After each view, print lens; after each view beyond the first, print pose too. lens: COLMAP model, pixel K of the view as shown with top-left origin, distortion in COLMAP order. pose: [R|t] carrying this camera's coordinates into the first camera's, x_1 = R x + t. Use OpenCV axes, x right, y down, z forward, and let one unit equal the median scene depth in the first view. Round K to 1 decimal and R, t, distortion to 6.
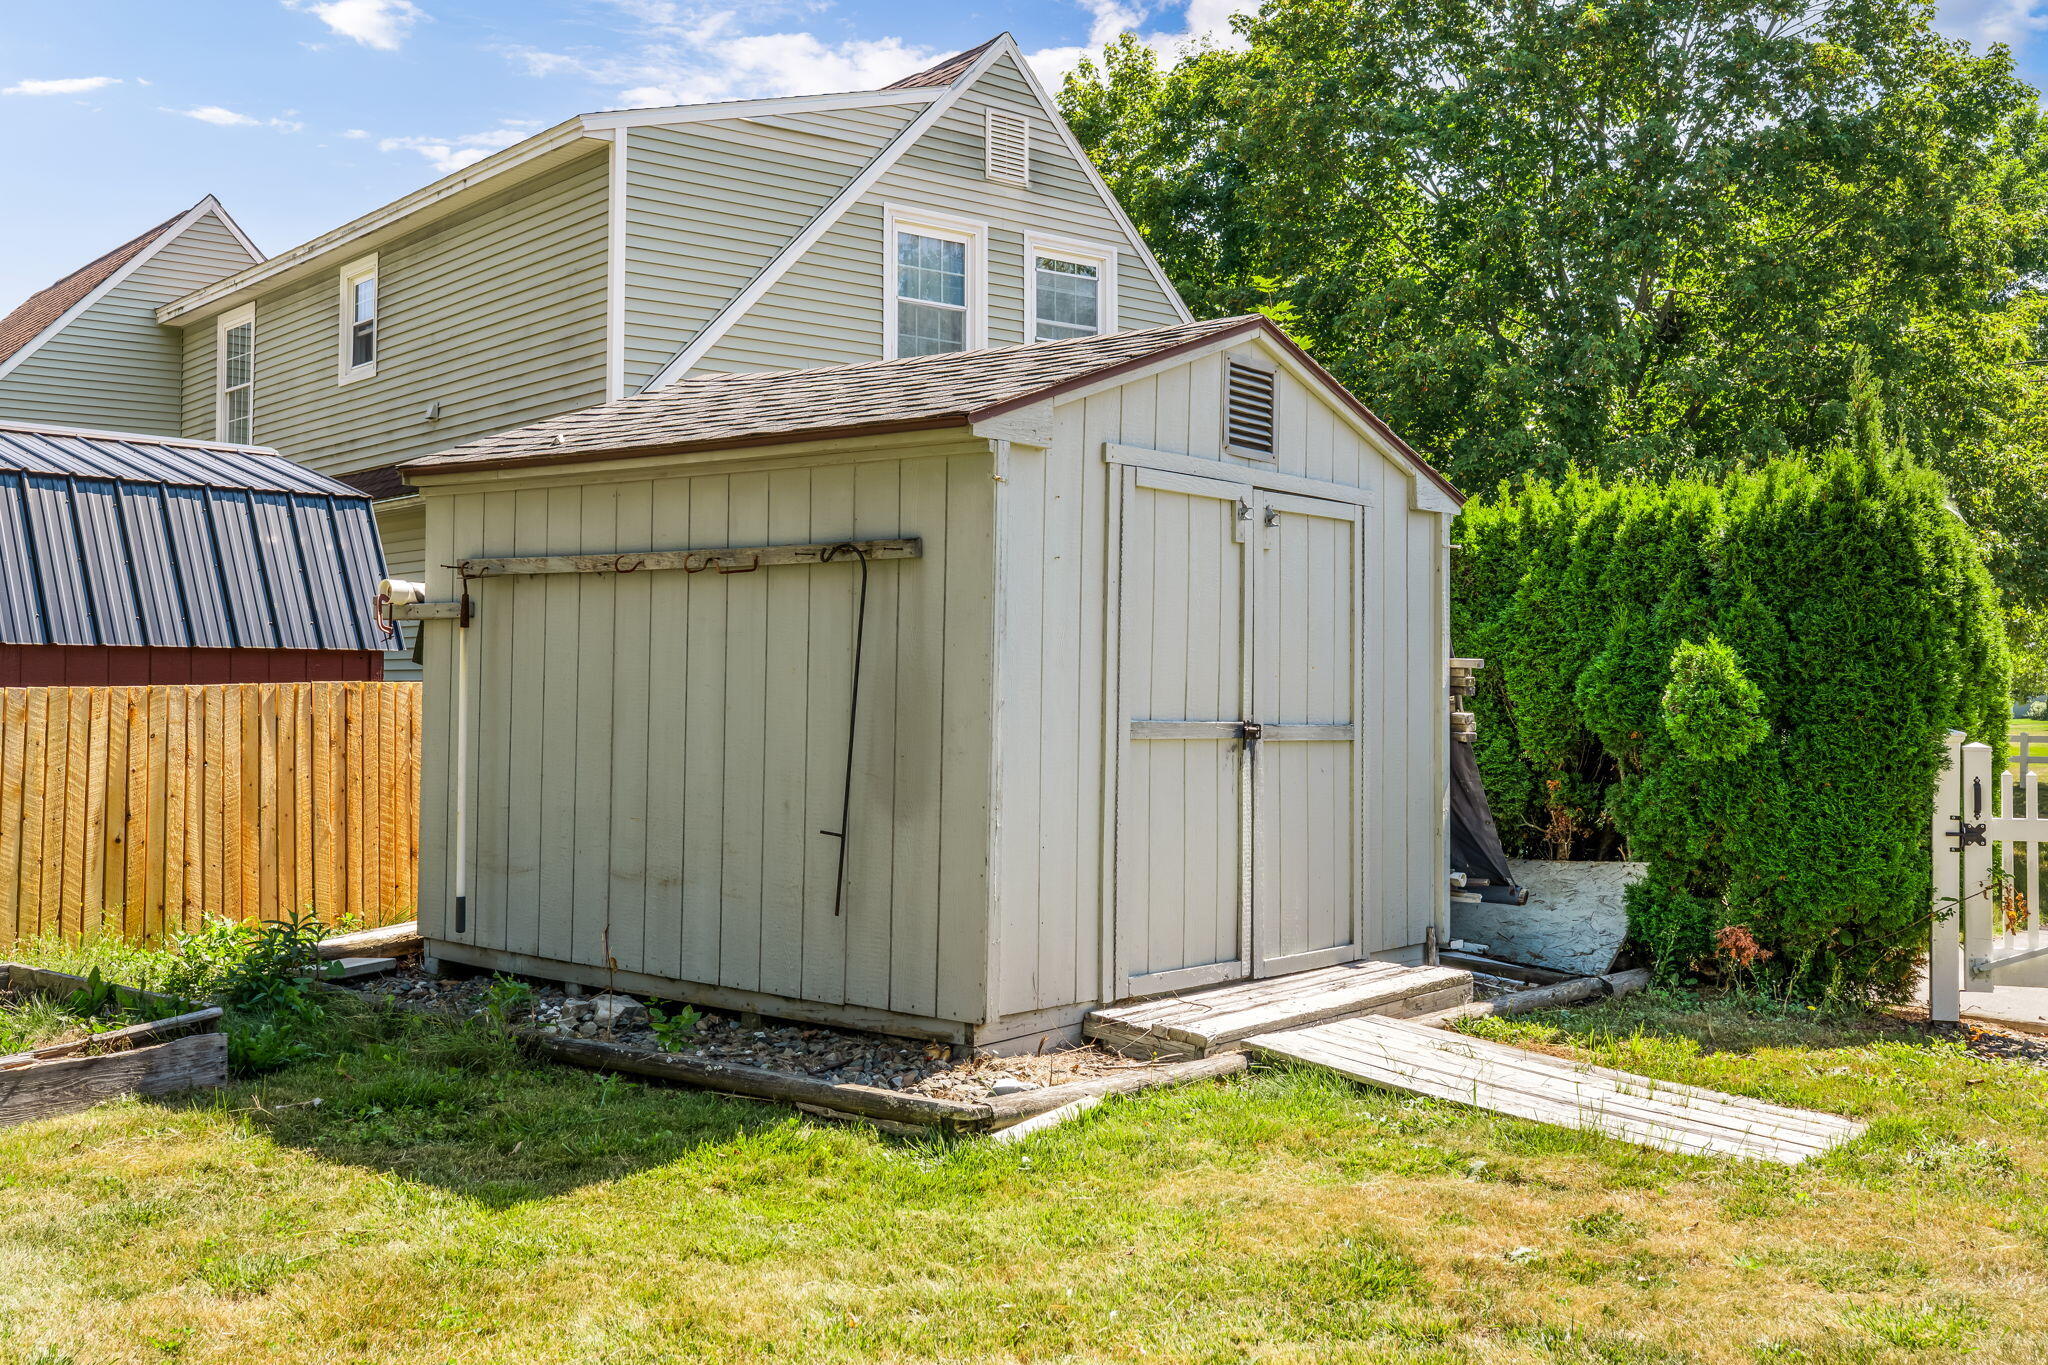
lens RADIAL K [[1974.7, 0, 1024.0], [0, 1974.7, 682.5], [0, 0, 1]] dist [-0.000467, 0.000652]
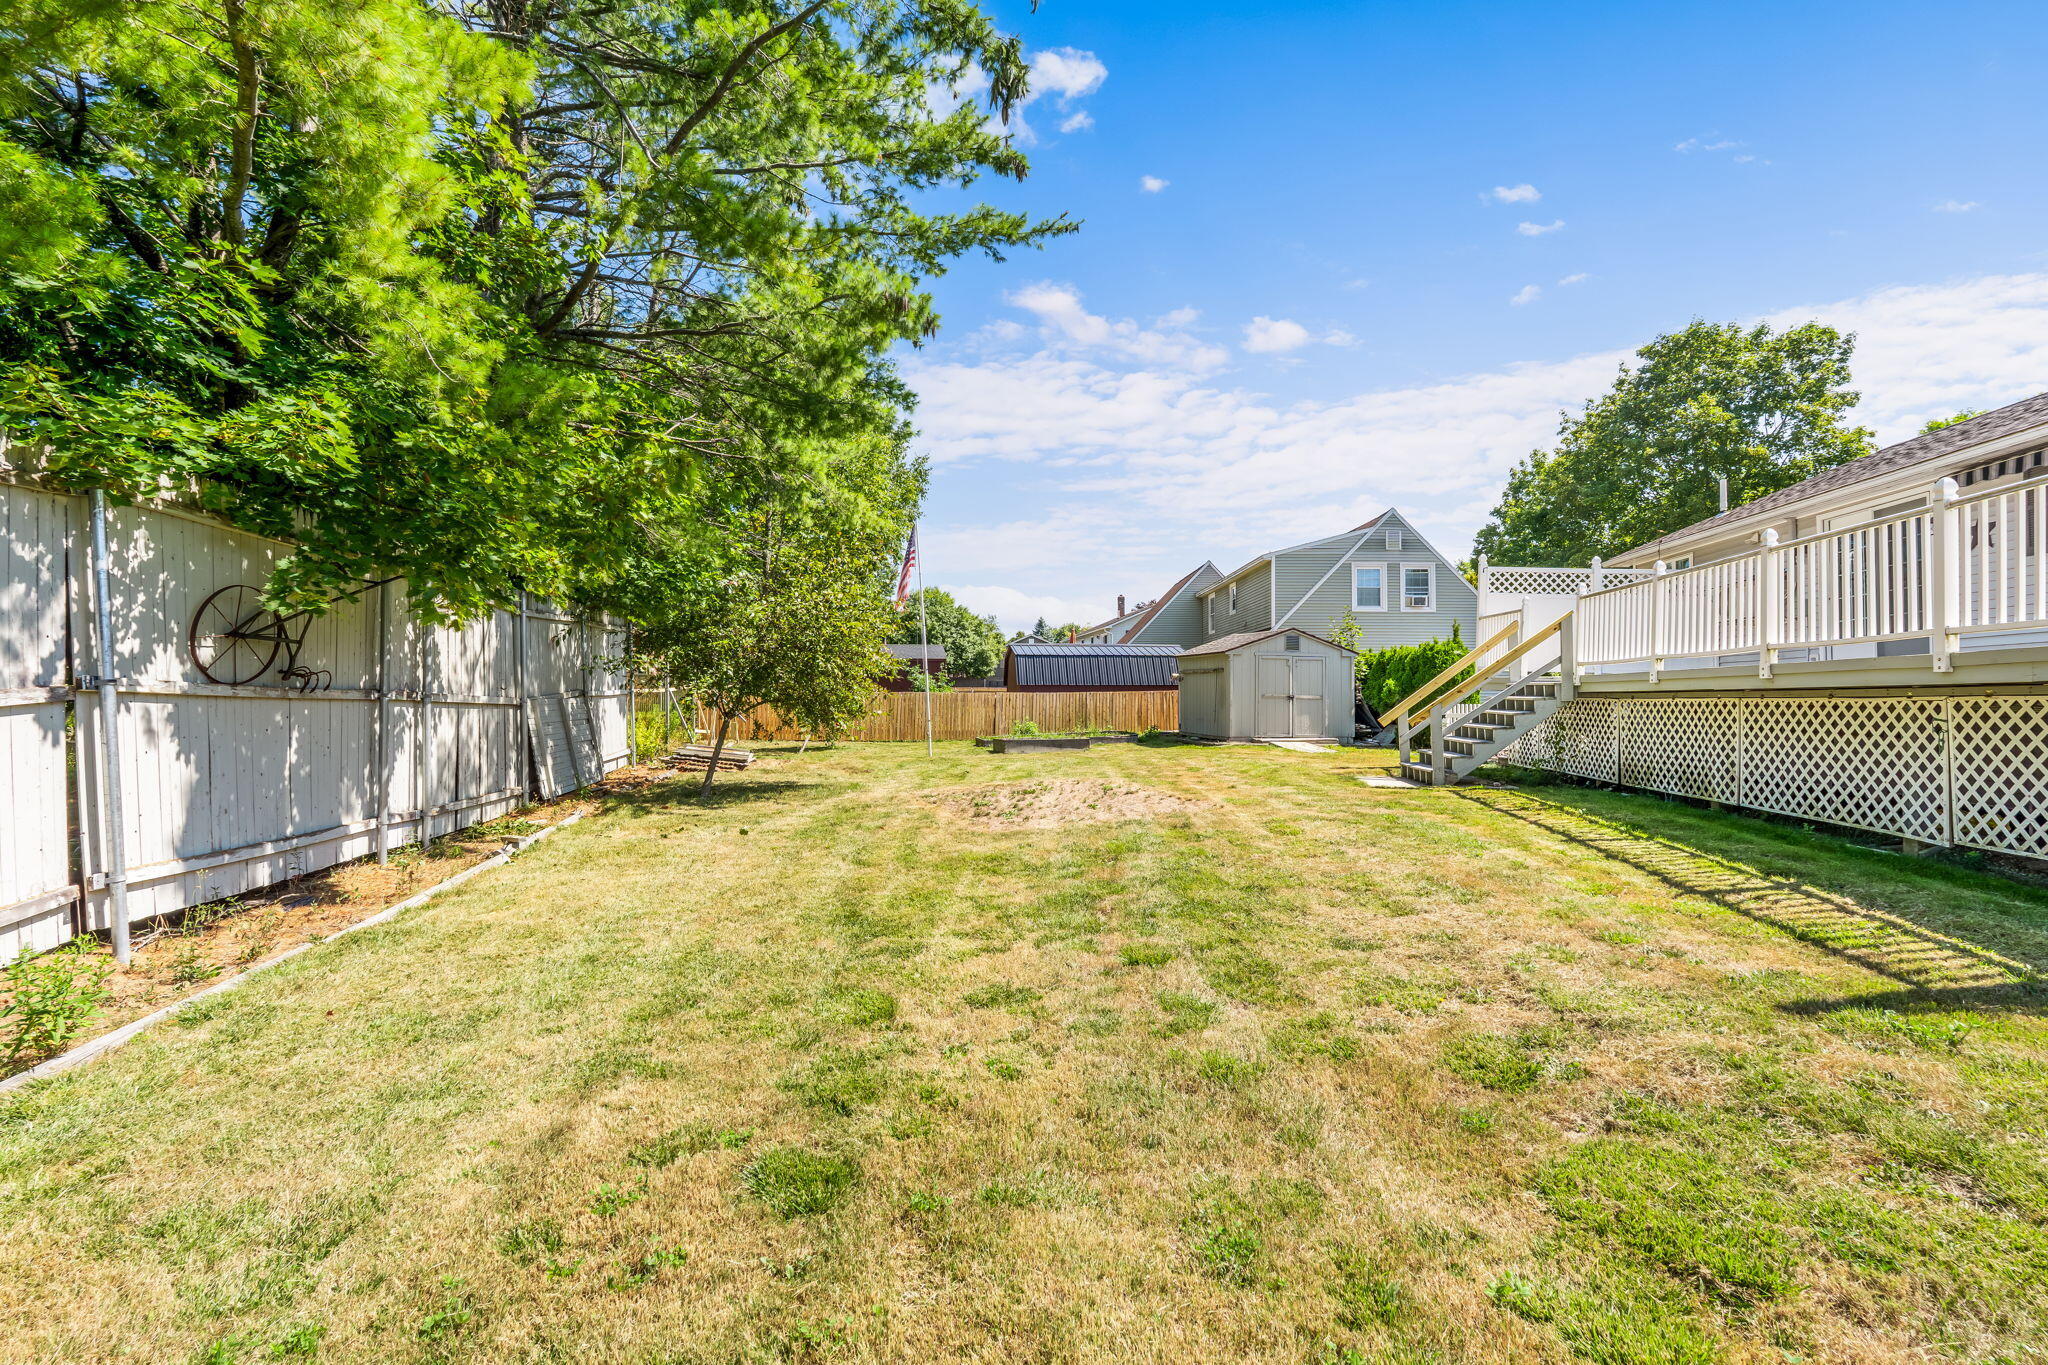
lens RADIAL K [[922.1, 0, 1026.3], [0, 922.1, 672.3], [0, 0, 1]] dist [-0.000518, -0.000080]
pose [[0.772304, -0.017936, -0.635000, 0.623627], [0.001733, 0.999657, -0.026128, 0.010512], [0.635251, 0.019079, 0.772070, -0.820525]]
